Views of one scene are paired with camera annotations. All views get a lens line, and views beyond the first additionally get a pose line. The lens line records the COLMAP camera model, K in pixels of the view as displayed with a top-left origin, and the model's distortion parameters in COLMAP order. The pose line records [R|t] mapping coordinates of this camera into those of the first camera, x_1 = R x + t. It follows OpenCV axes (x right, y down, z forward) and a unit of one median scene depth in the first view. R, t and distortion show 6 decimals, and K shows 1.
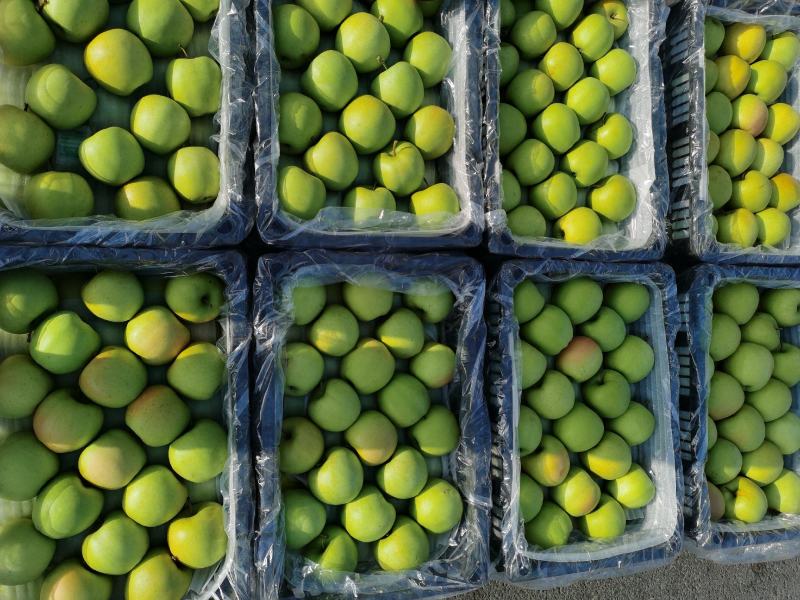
lens RADIAL K [[612.5, 0, 400.0], [0, 612.5, 300.0], [0, 0, 1]] dist [0.006276, -0.009042]
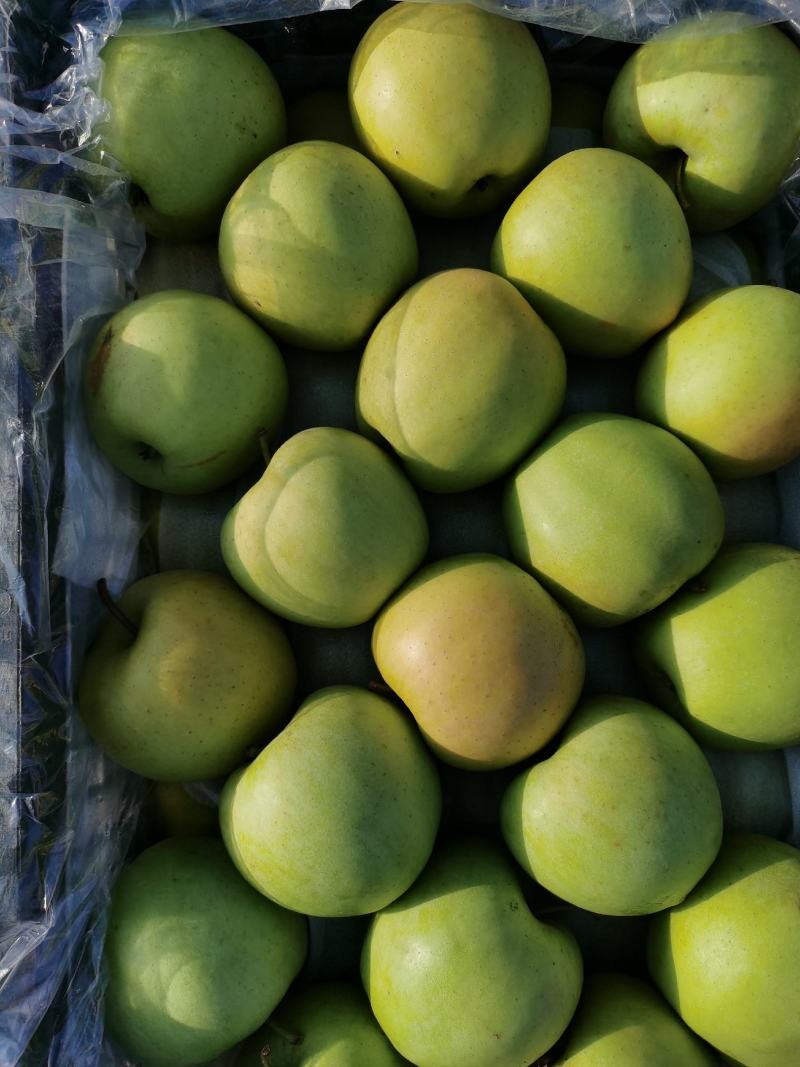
lens RADIAL K [[816.9, 0, 400.0], [0, 816.9, 533.5], [0, 0, 1]] dist [0.006276, -0.009042]
pose [[0.935912, -0.038983, -0.350069, 0.054719], [0.029769, 0.999055, -0.031664, 0.221389], [0.350973, 0.019213, 0.936189, 0.811876]]
